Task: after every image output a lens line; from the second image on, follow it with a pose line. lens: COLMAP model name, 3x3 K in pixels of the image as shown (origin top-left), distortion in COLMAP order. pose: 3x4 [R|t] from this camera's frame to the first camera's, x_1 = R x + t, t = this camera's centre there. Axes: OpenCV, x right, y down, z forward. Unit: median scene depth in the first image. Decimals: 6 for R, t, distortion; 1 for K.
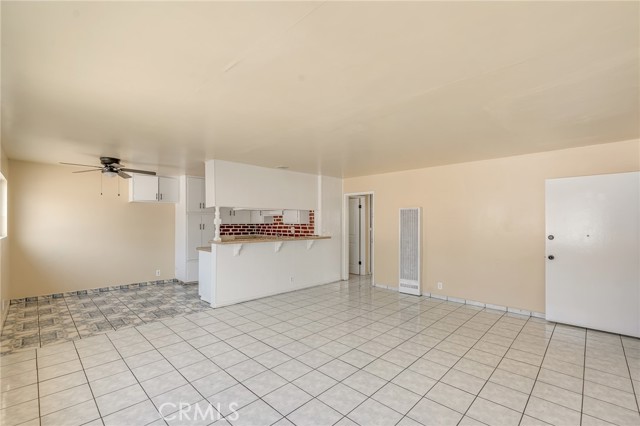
lens RADIAL K [[278.0, 0, 320.4], [0, 278.0, 228.6], [0, 0, 1]] dist [0.000200, -0.000982]
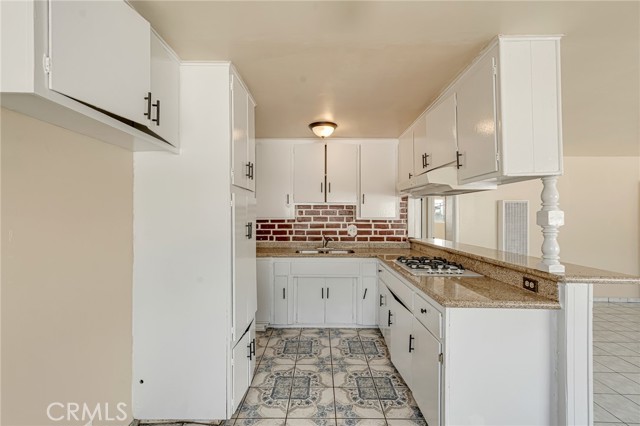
lens RADIAL K [[278.0, 0, 316.3], [0, 278.0, 213.6], [0, 0, 1]] dist [0.000200, -0.000982]
pose [[0.728560, 0.007739, 0.684939, -0.571016], [0.012485, 0.999620, -0.024574, -0.016732], [-0.684869, 0.026455, 0.728186, 0.649720]]
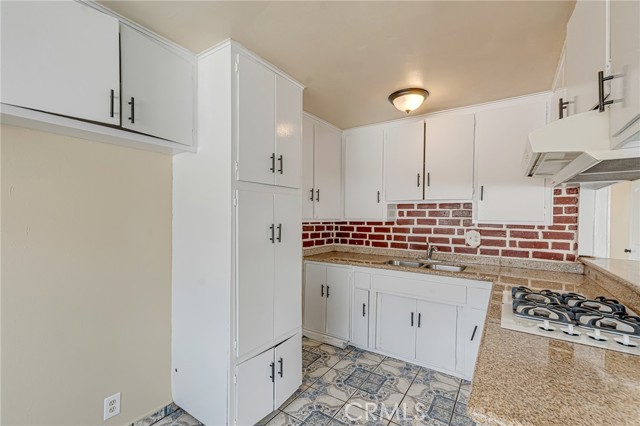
lens RADIAL K [[278.0, 0, 321.7], [0, 278.0, 221.8], [0, 0, 1]] dist [0.000200, -0.000982]
pose [[0.985721, 0.007505, 0.168220, -0.401704], [-0.006950, 0.999968, -0.003890, -0.016626], [-0.168244, 0.002665, 0.985742, 0.655522]]
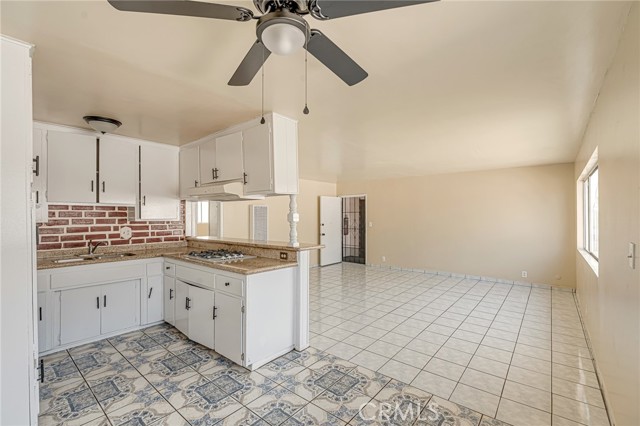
lens RADIAL K [[278.0, 0, 319.8], [0, 278.0, 218.3], [0, 0, 1]] dist [0.000200, -0.000982]
pose [[-0.064493, -0.004561, 0.997908, -0.700248], [0.028146, 0.999583, 0.006387, -0.016571], [-0.997521, 0.028499, -0.064338, 0.672668]]
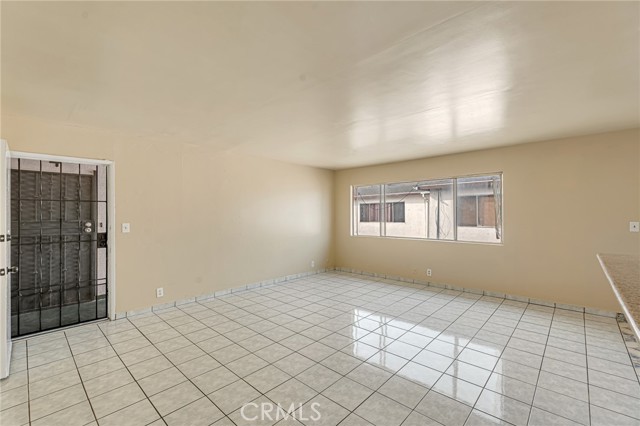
lens RADIAL K [[278.0, 0, 310.8], [0, 278.0, 211.8], [0, 0, 1]] dist [0.000200, -0.000982]
pose [[-0.999981, 0.003376, 0.005138, 0.071562], [0.003475, 0.999806, 0.019381, -0.021360], [-0.005072, 0.019398, -0.999799, 0.941528]]
